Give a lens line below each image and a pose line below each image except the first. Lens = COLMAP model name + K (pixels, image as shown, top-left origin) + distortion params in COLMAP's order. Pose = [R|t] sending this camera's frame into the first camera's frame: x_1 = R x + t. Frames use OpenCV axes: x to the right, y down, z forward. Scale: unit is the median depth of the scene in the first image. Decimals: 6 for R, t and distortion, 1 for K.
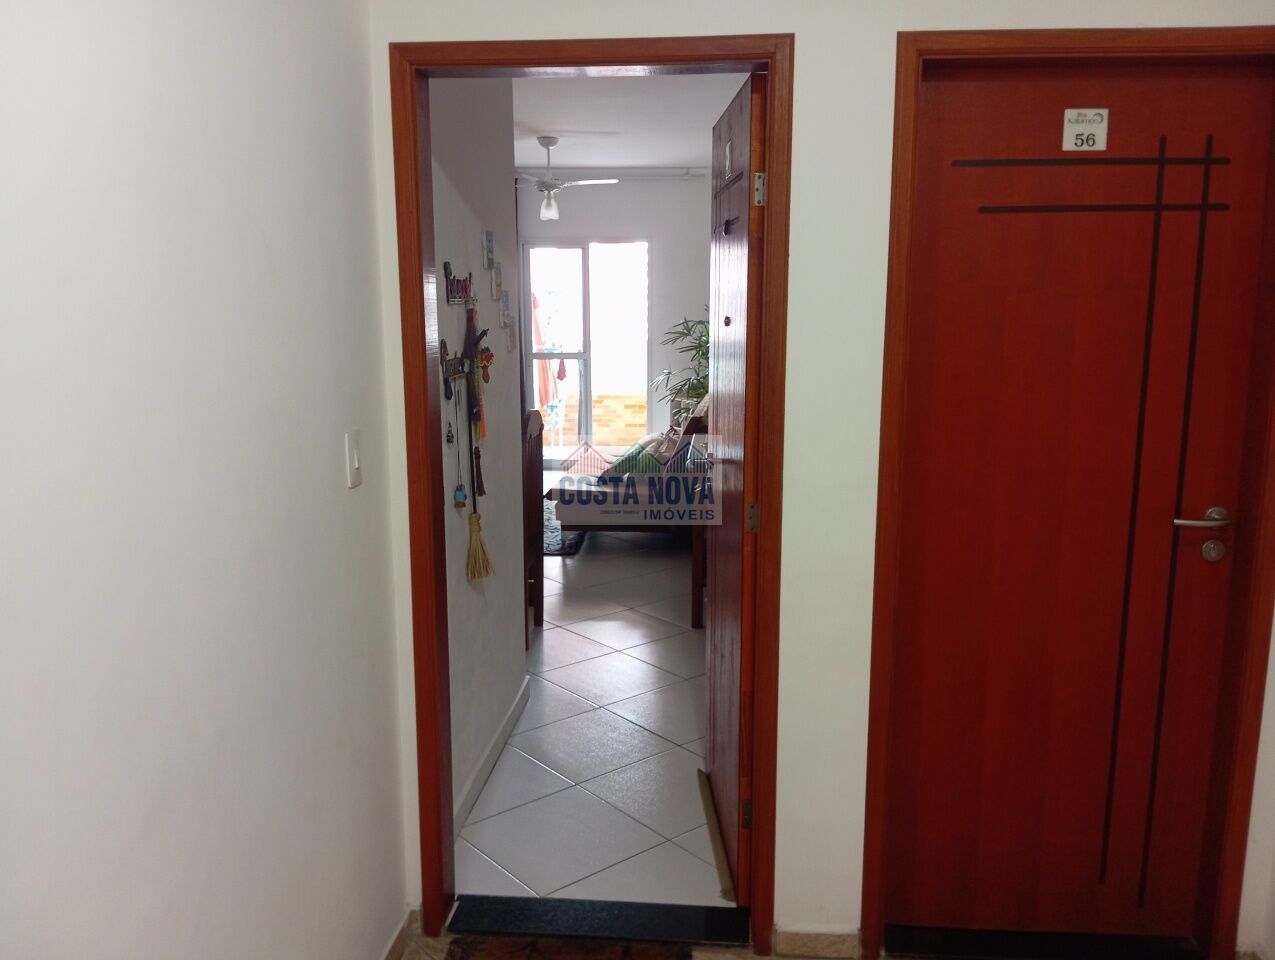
lens RADIAL K [[1045.6, 0, 633.6], [0, 1045.6, 474.6], [0, 0, 1]] dist [0.069174, -0.137107]
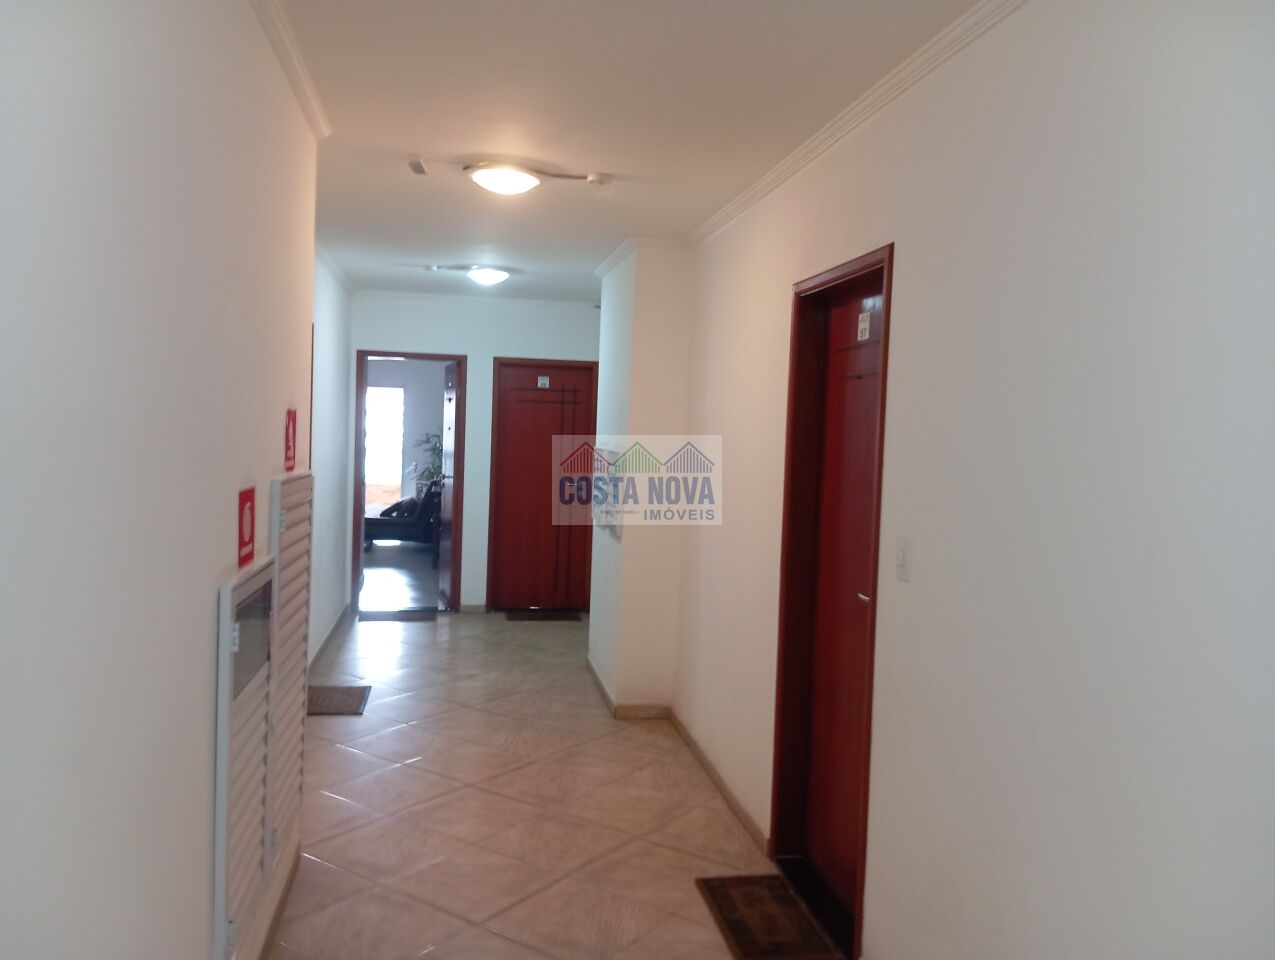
lens RADIAL K [[1045.6, 0, 635.4], [0, 1045.6, 475.1], [0, 0, 1]] dist [0.069174, -0.137107]
pose [[0.966348, 0.022032, 0.256295, -0.061005], [0.008453, 0.993068, -0.117238, 0.127719], [-0.257101, 0.115459, 0.959462, -0.750734]]
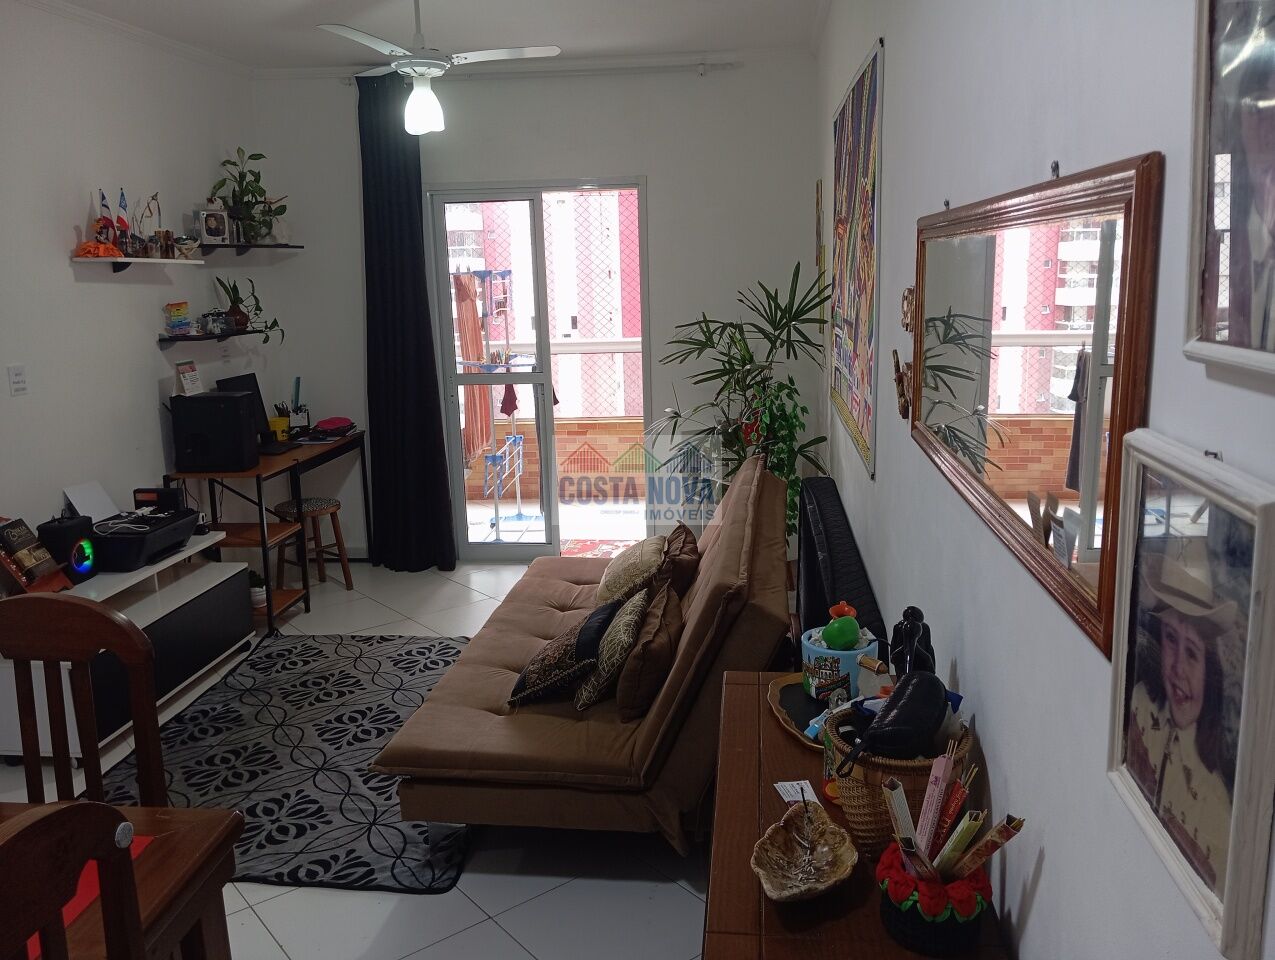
lens RADIAL K [[1045.6, 0, 644.1], [0, 1045.6, 481.6], [0, 0, 1]] dist [0.069174, -0.137107]
pose [[0.999638, -0.021395, -0.016288, 0.026538], [0.021677, 0.999615, 0.017337, -0.074549], [0.015911, -0.017684, 0.999717, 0.464363]]
